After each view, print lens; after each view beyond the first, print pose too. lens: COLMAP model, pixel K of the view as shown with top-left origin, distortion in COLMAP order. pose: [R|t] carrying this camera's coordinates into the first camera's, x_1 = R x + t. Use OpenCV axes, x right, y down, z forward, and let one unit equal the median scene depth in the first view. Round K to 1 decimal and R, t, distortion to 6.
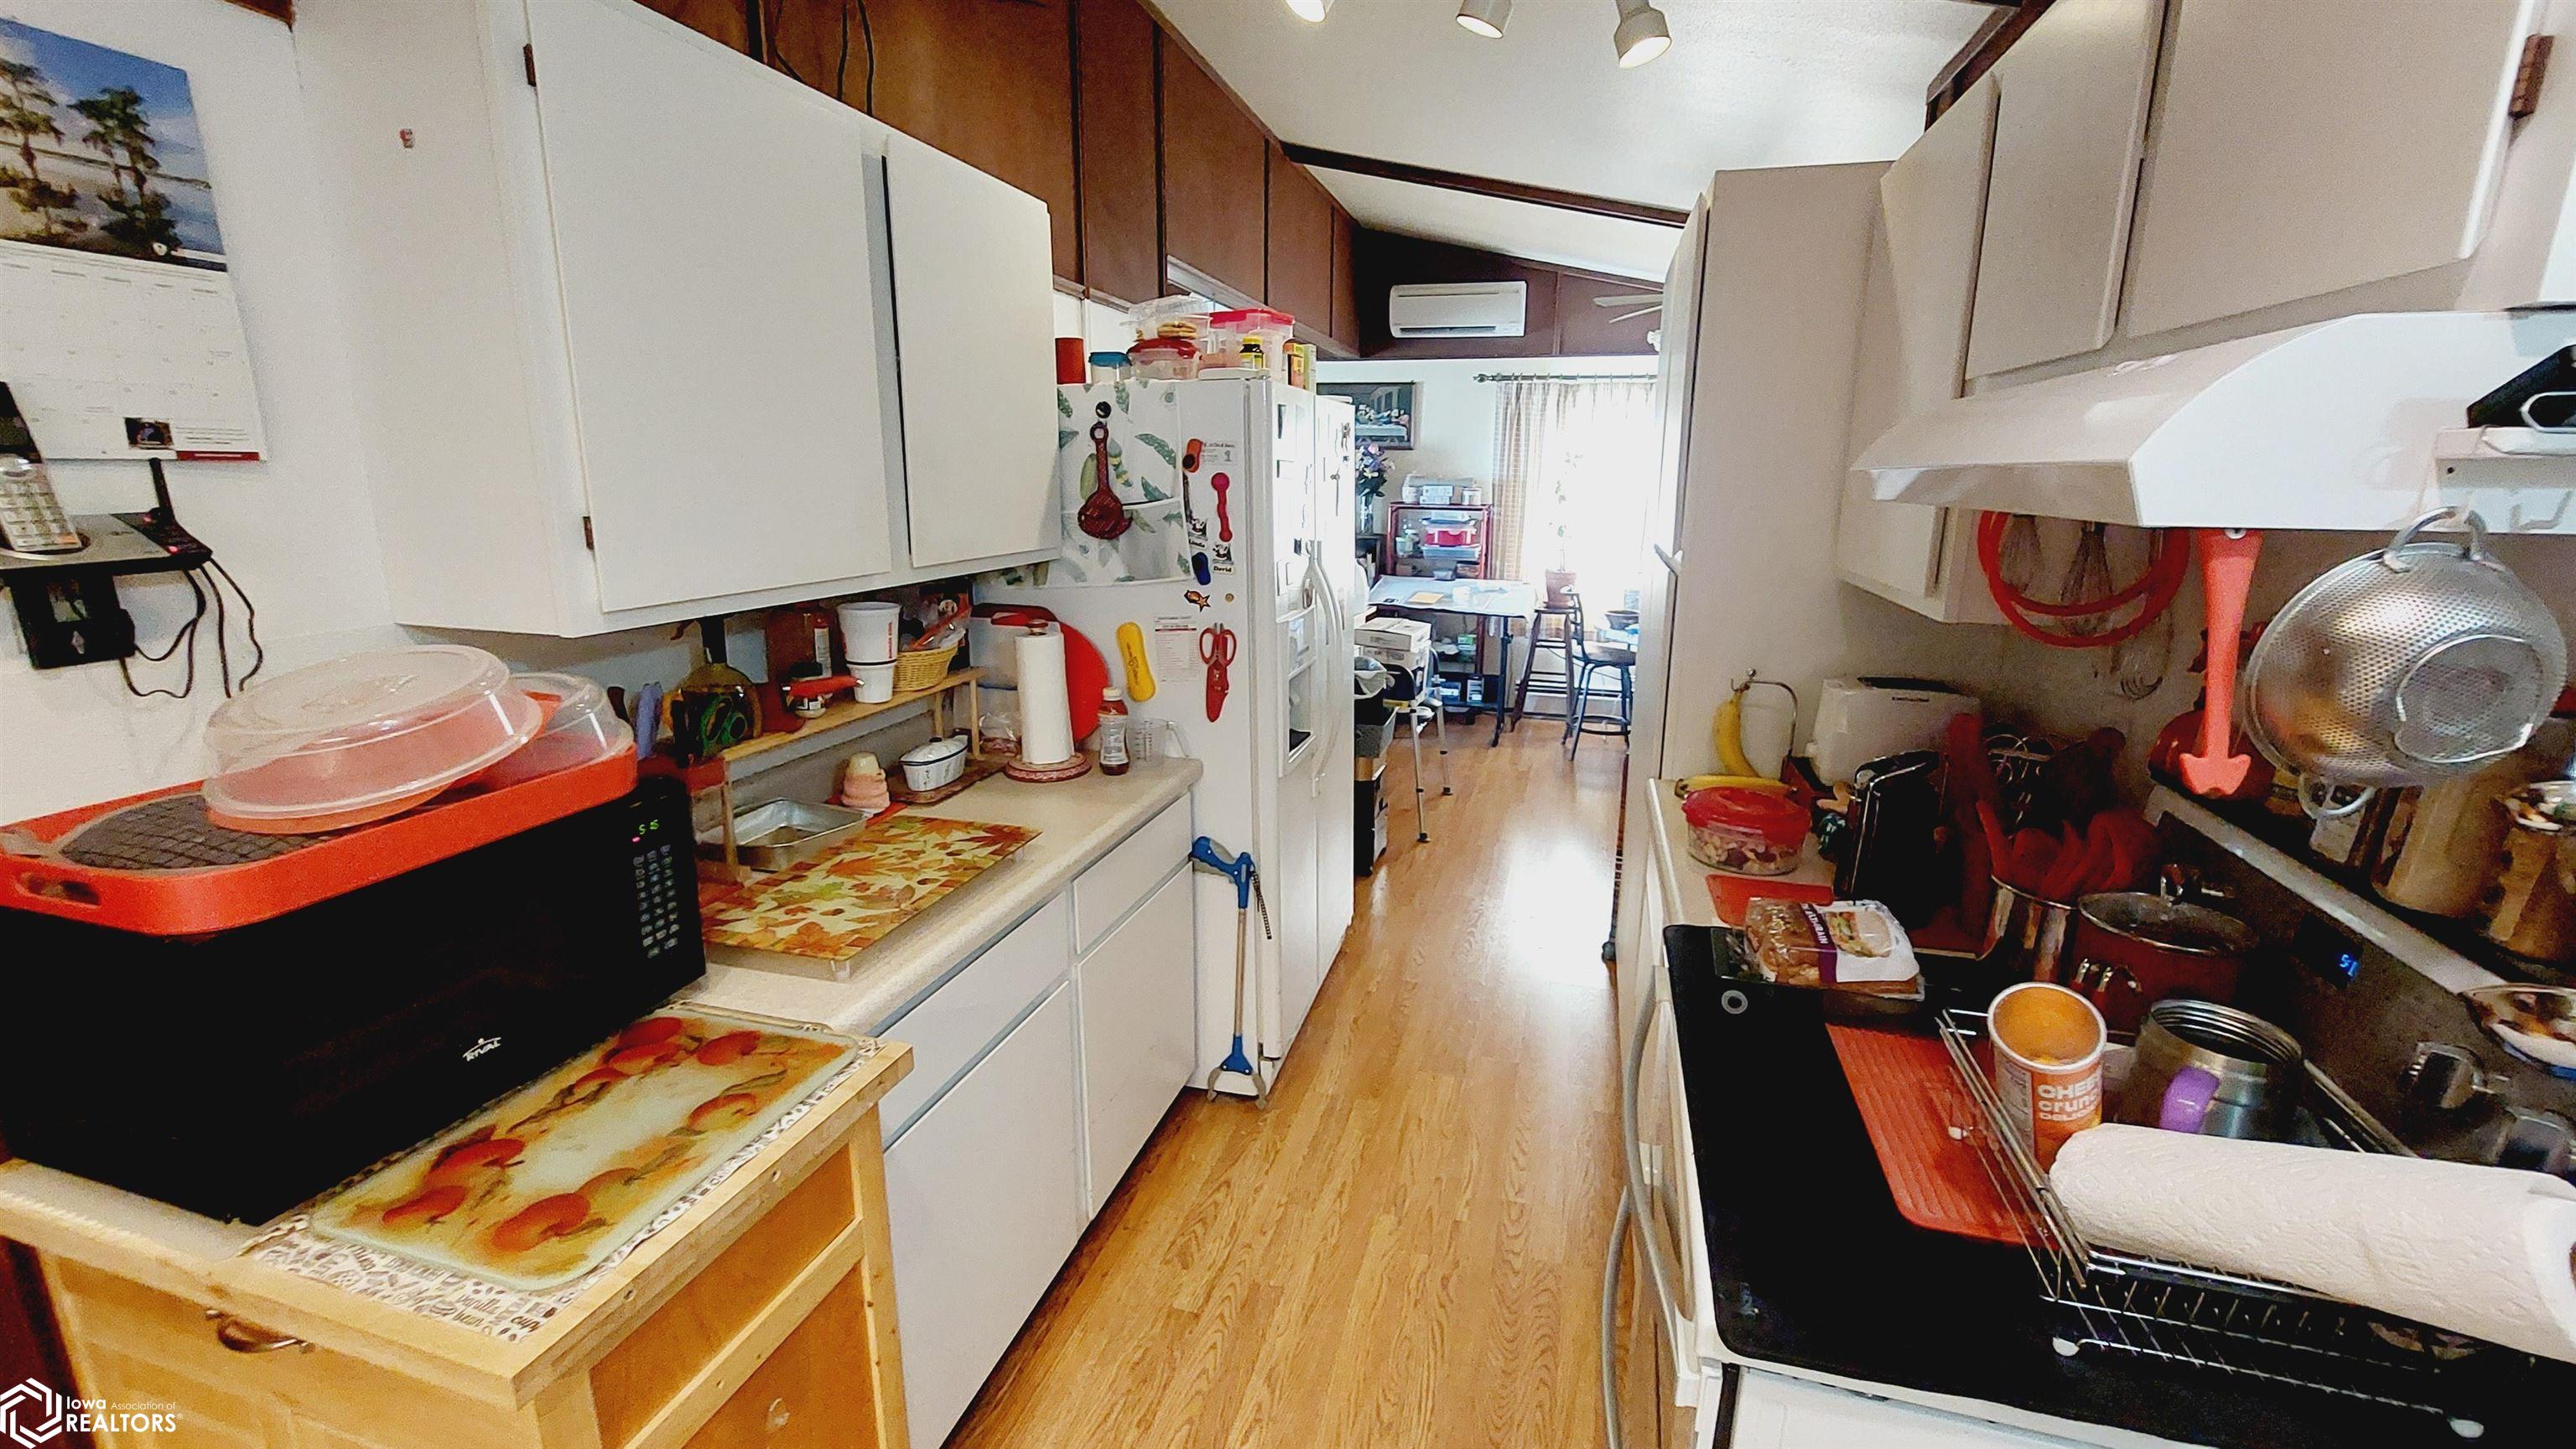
lens RADIAL K [[1014.4, 0, 1303.5], [0, 1014.4, 707.1], [0, 0, 1]] dist [-0.047564, 0.008485]
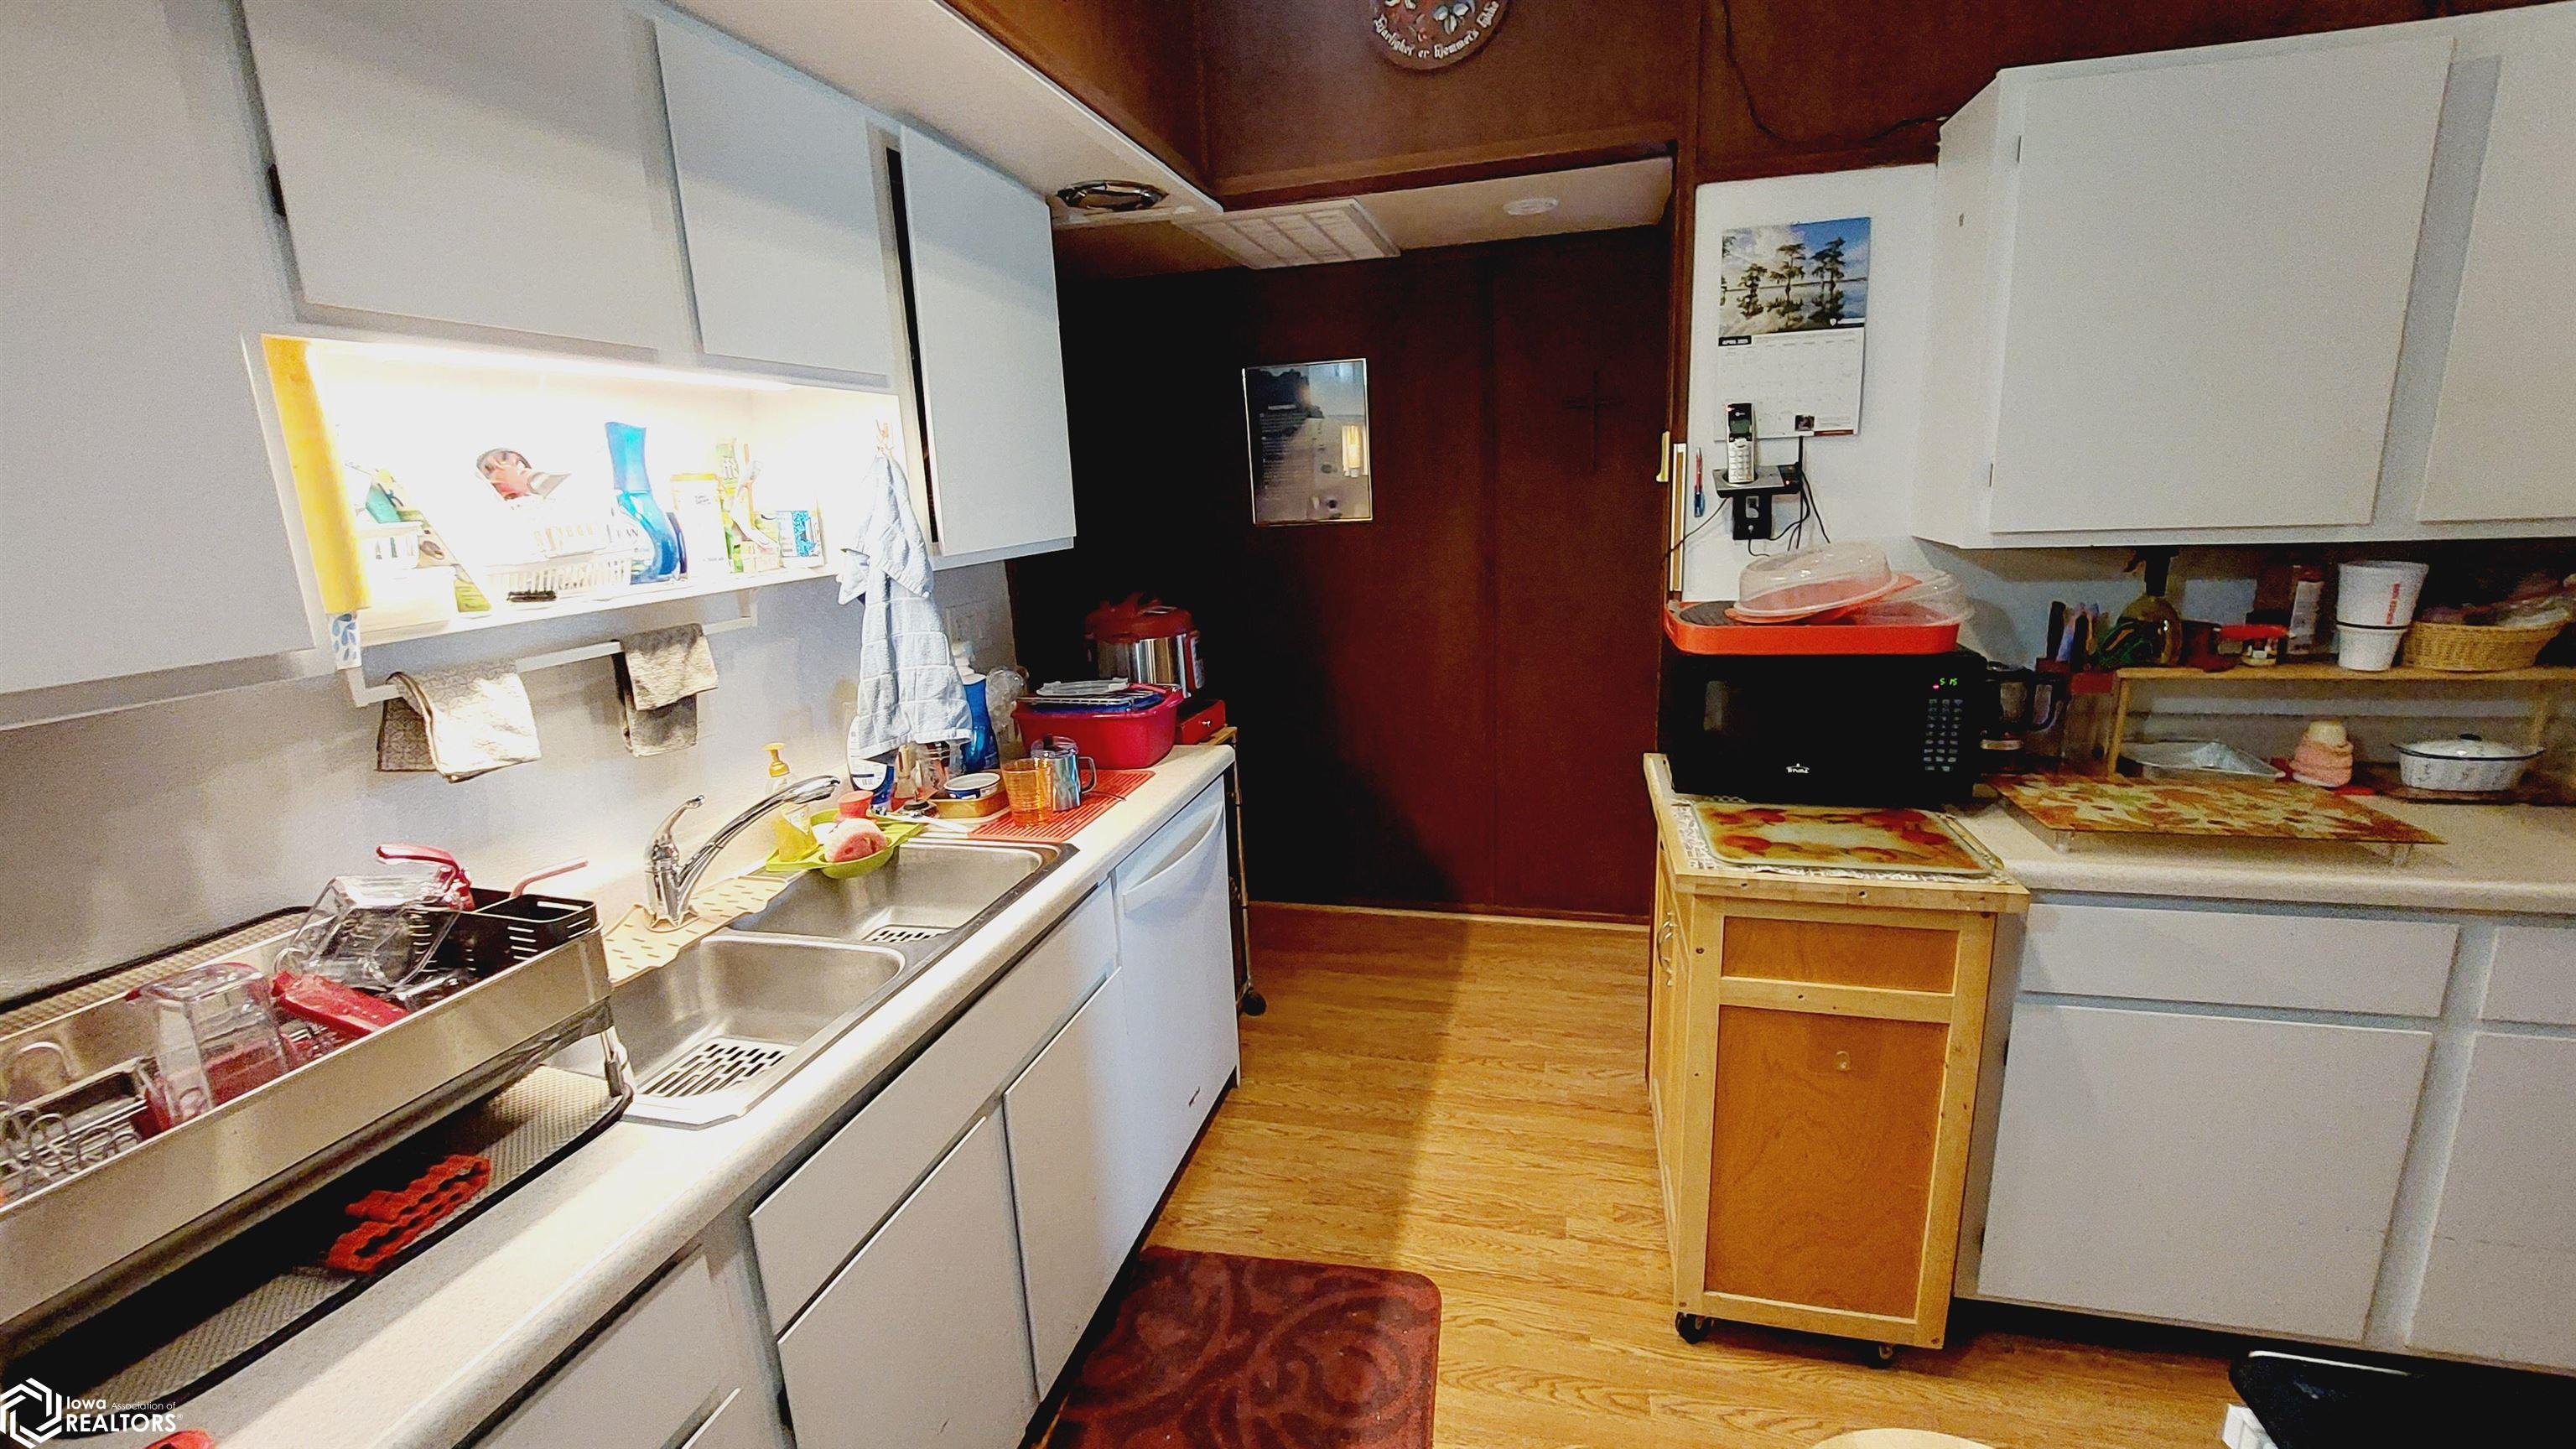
lens RADIAL K [[1014.4, 0, 1303.5], [0, 1014.4, 707.1], [0, 0, 1]] dist [-0.047564, 0.008485]
pose [[-0.003146, 0.206113, -0.978523, 0.778927], [-0.172300, 0.963782, 0.203562, 0.024622], [0.985040, 0.169240, 0.032481, 0.045075]]
